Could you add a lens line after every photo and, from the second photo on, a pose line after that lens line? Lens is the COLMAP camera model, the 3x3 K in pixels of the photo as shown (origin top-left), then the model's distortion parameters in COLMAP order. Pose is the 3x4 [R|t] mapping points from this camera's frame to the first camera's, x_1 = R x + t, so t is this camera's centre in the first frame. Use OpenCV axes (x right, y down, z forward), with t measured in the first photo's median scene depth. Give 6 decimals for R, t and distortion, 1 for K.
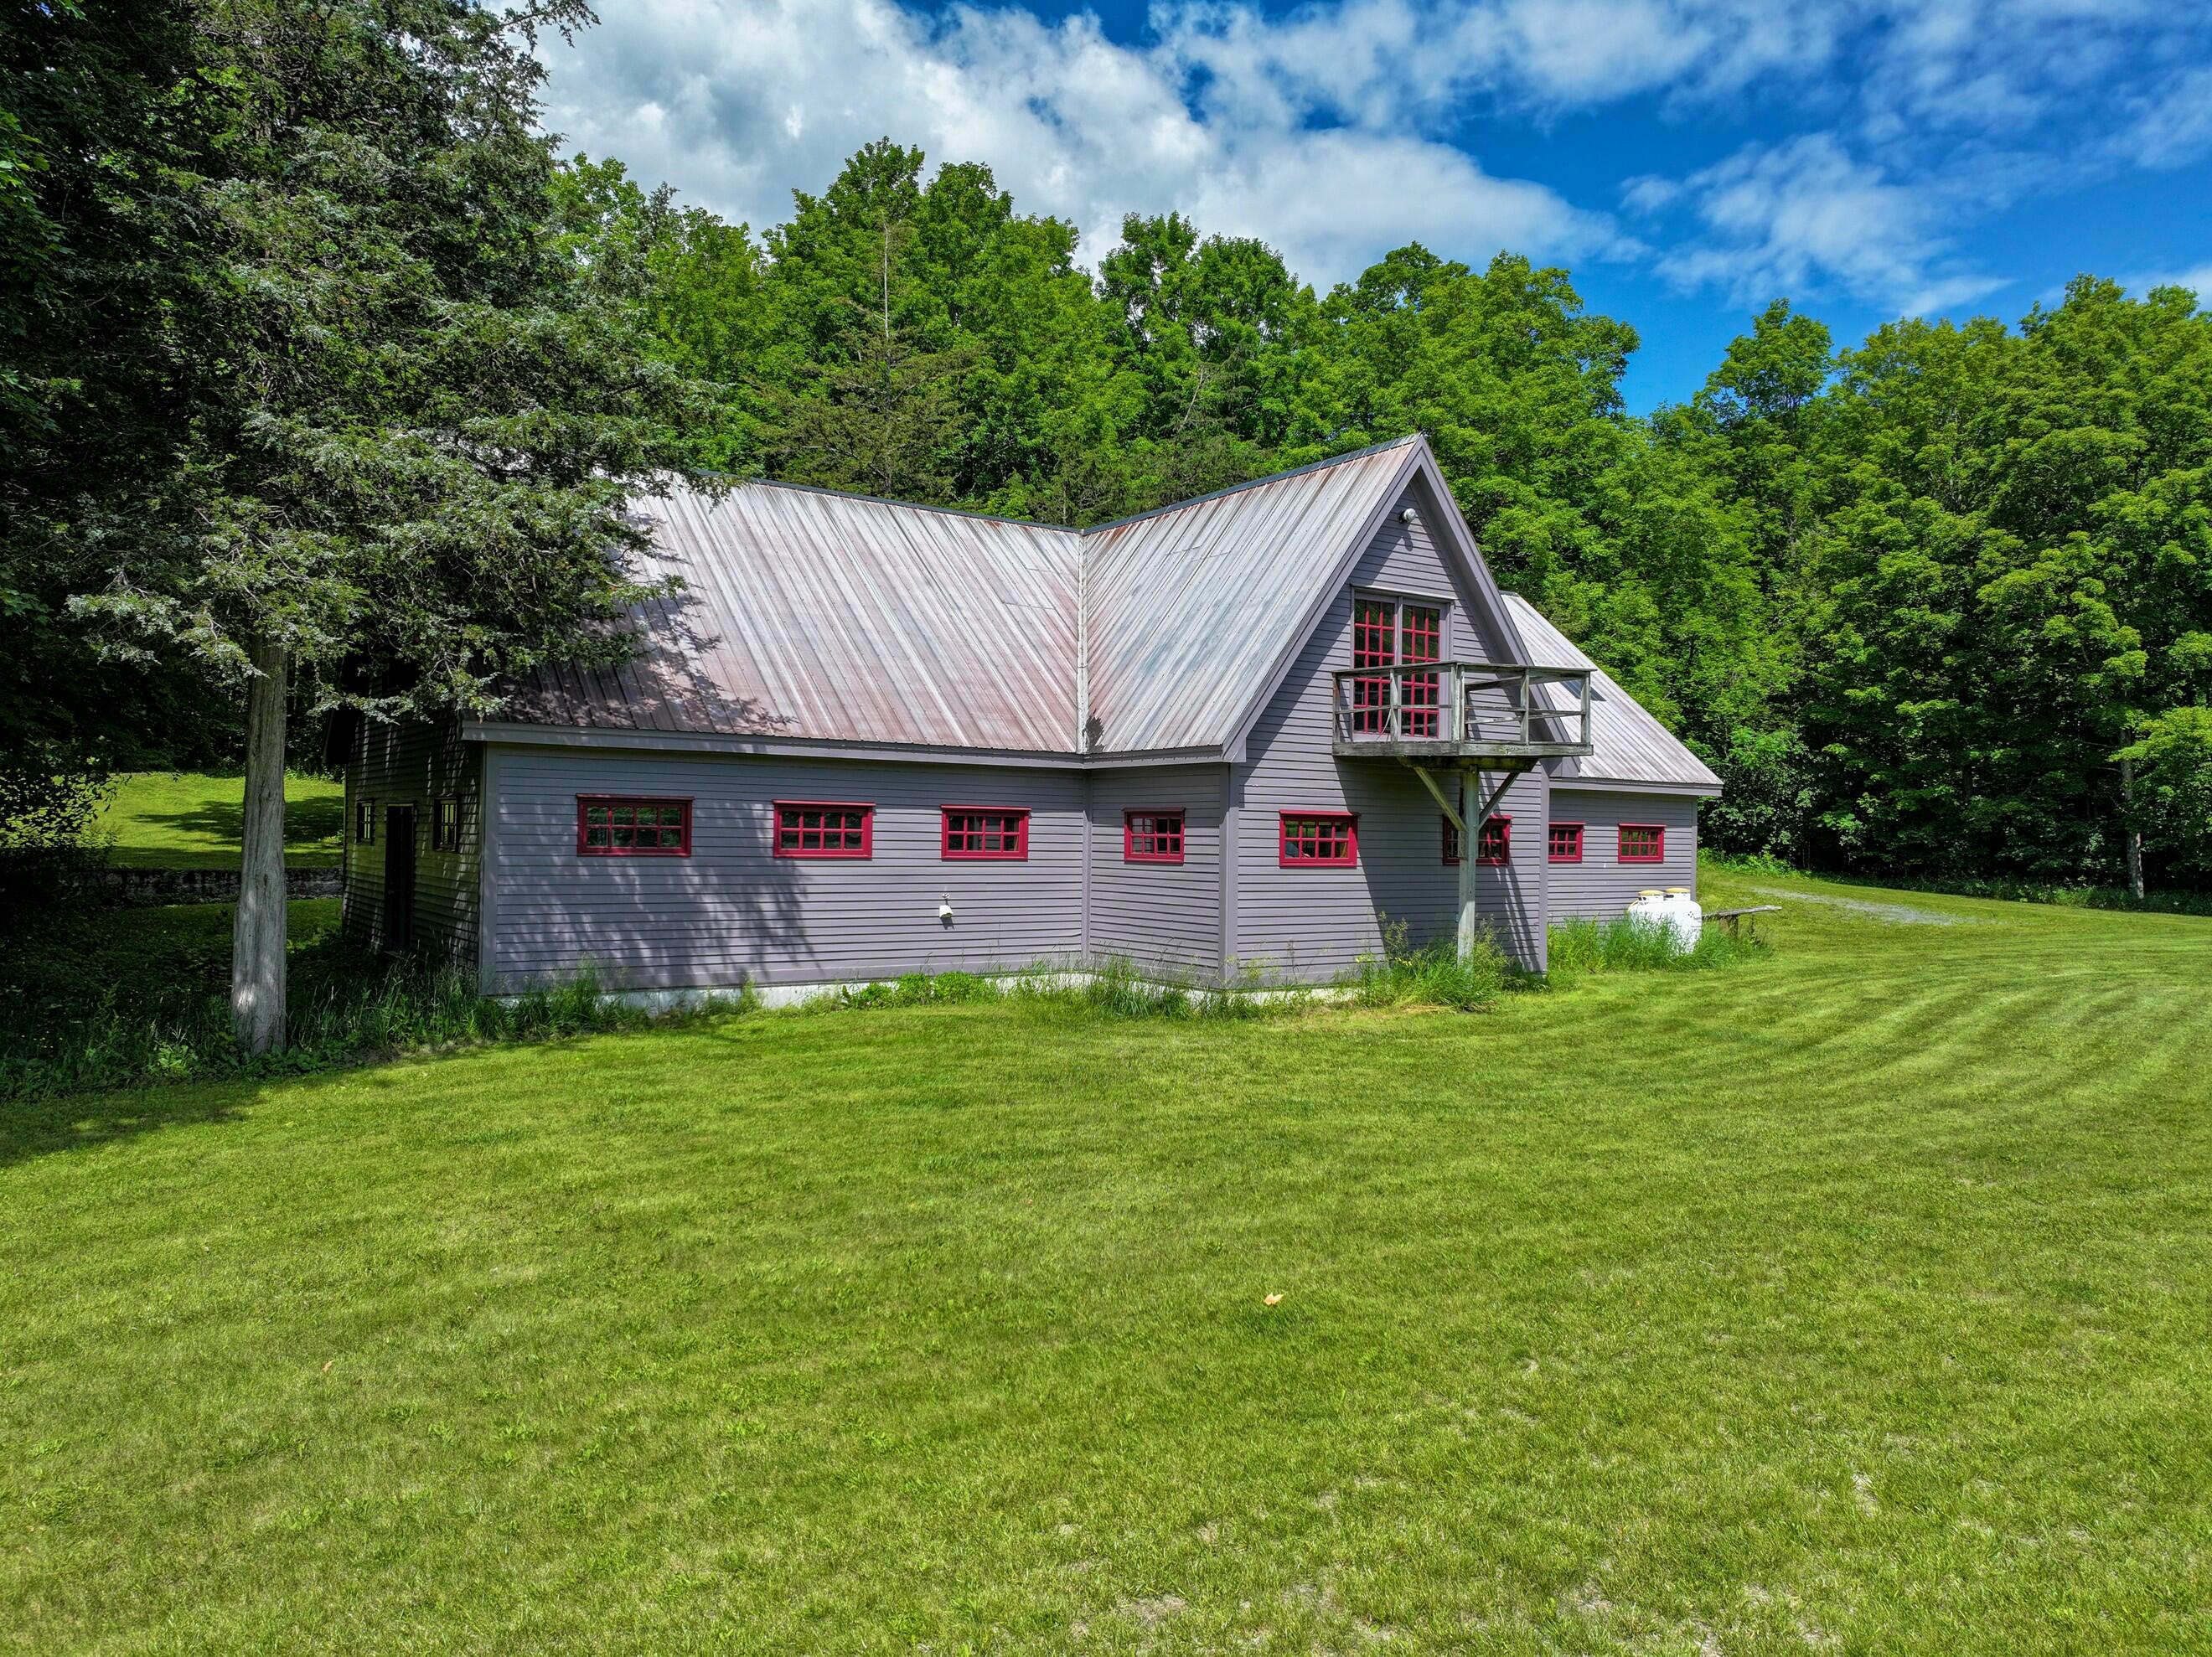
lens RADIAL K [[1586.7, 0, 1106.0], [0, 1586.7, 828.5], [0, 0, 1]] dist [0.020021, 0.003720]
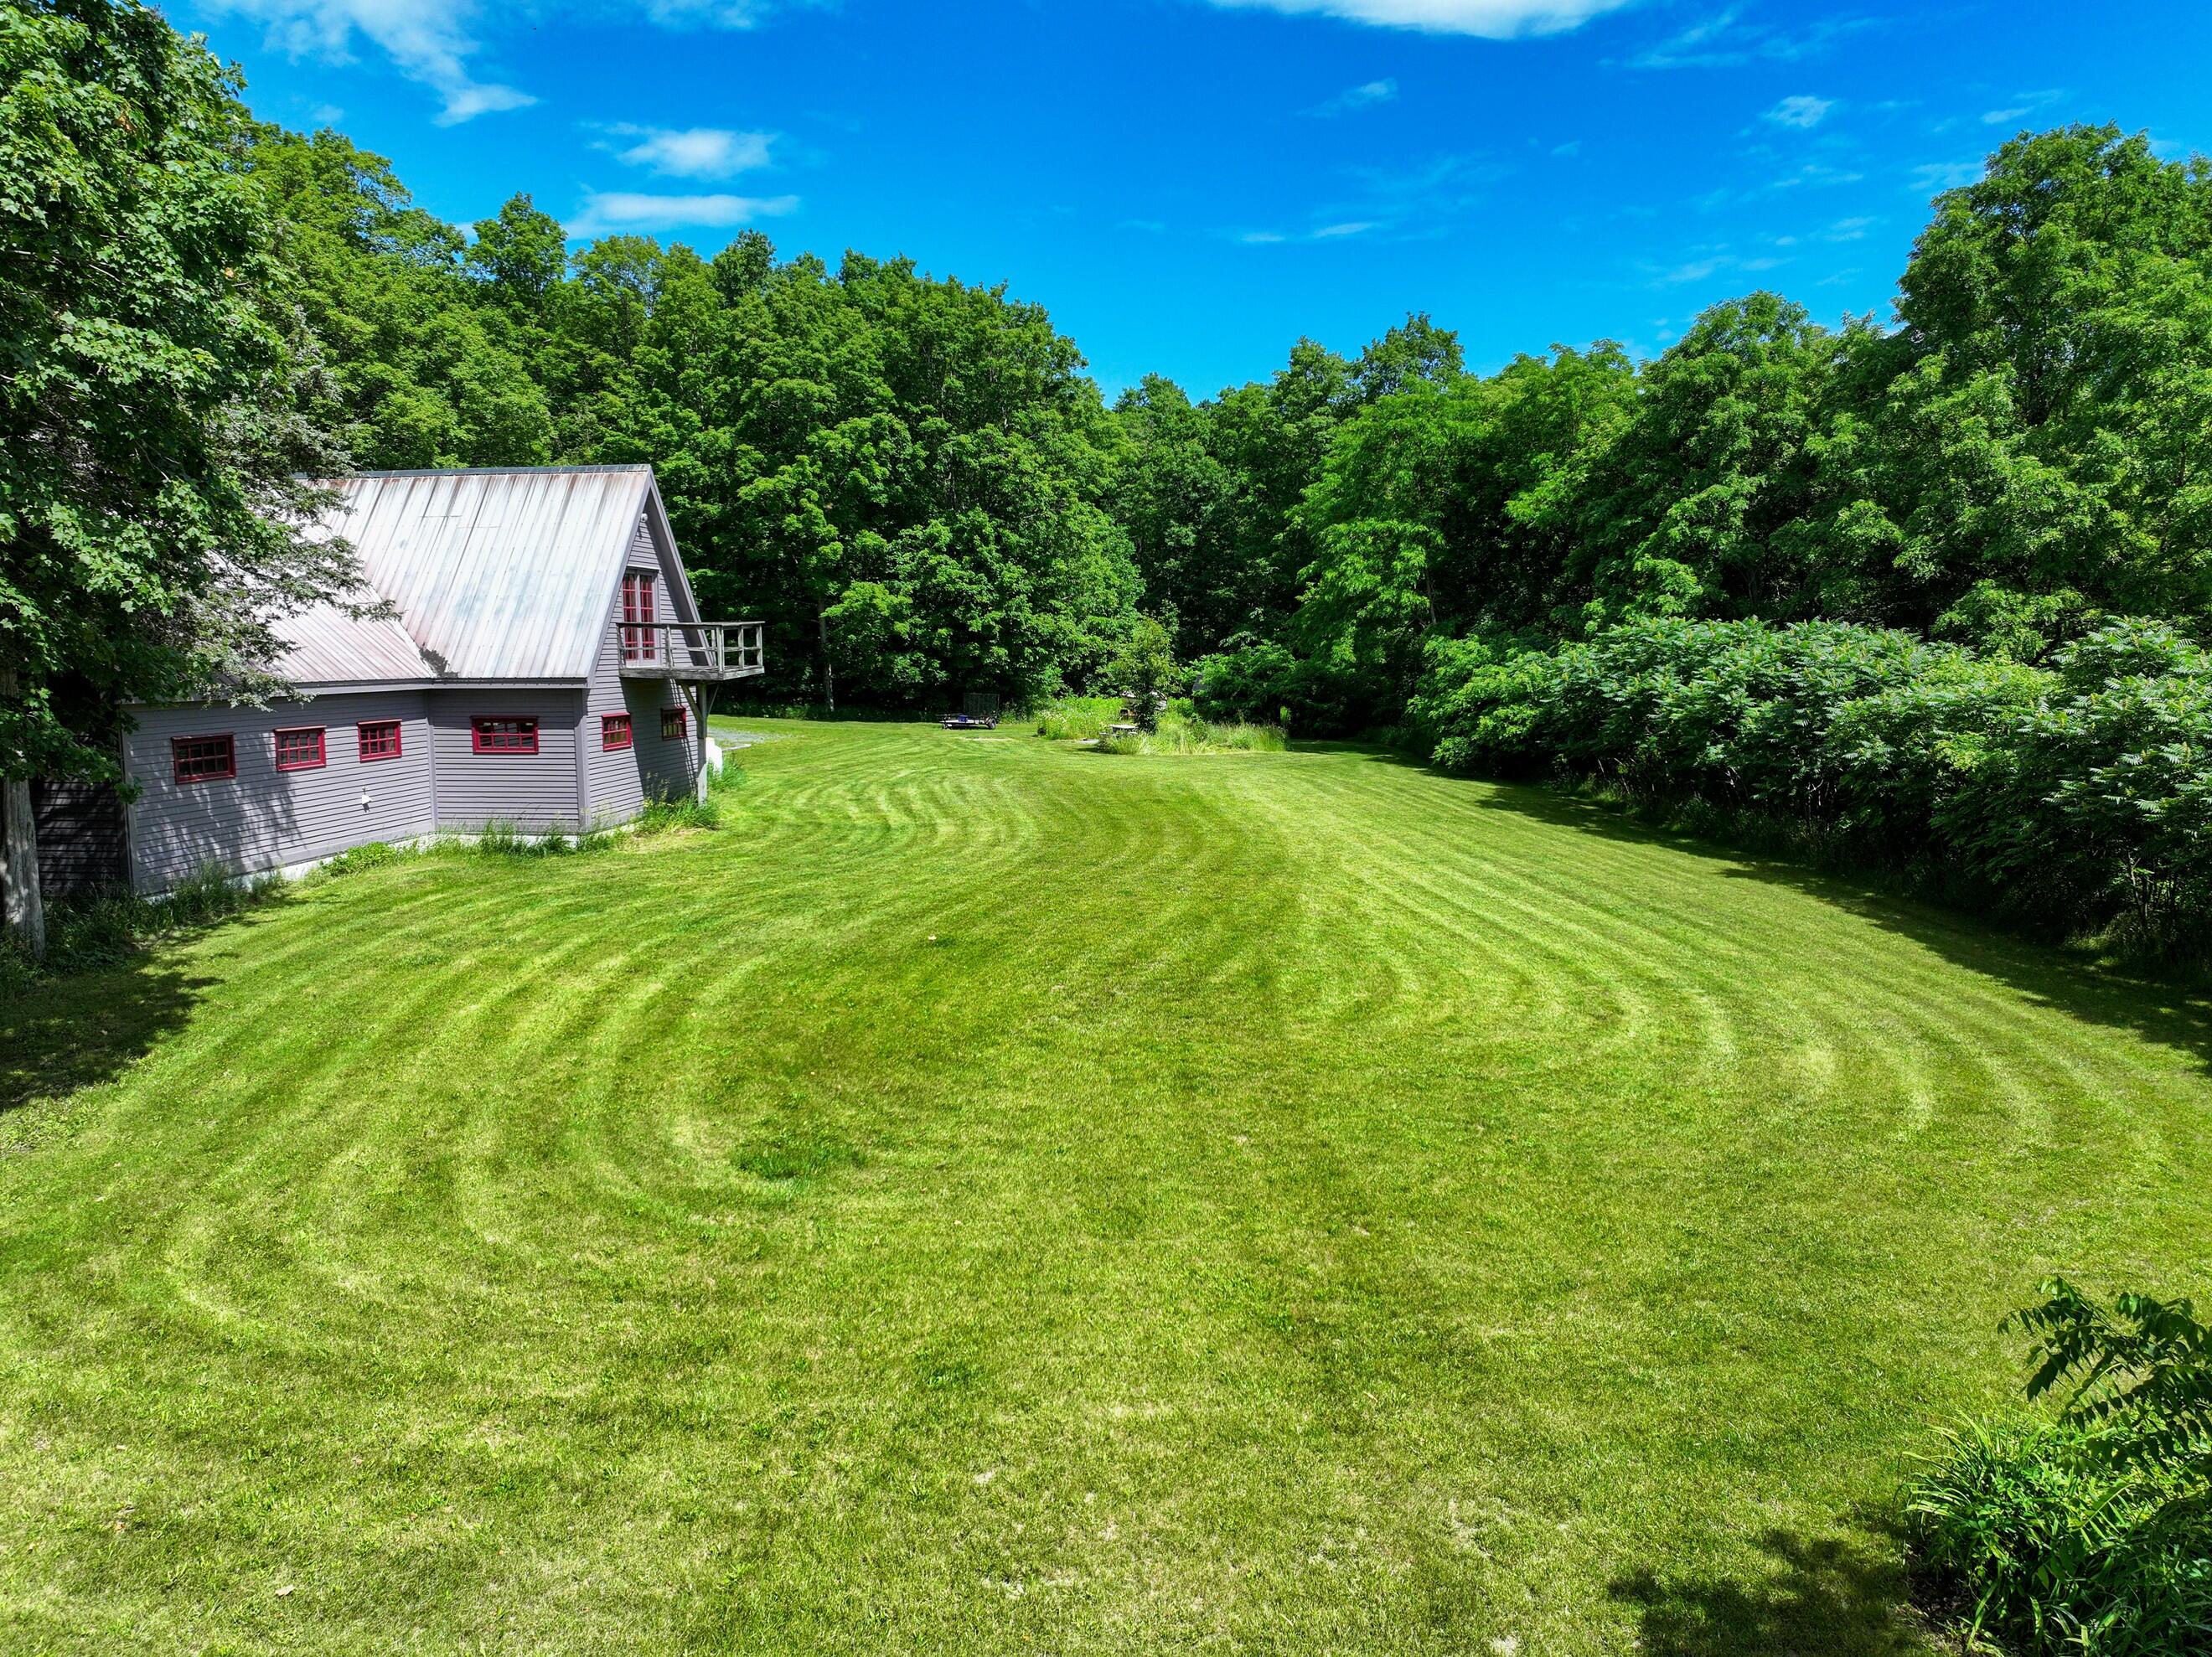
lens RADIAL K [[1586.7, 0, 1106.0], [0, 1586.7, 828.5], [0, 0, 1]] dist [0.020021, 0.003720]
pose [[0.669710, -0.103094, 0.735432, -0.276251], [0.009767, 0.991454, 0.130090, -0.038426], [-0.742558, -0.079939, 0.664994, -0.157318]]
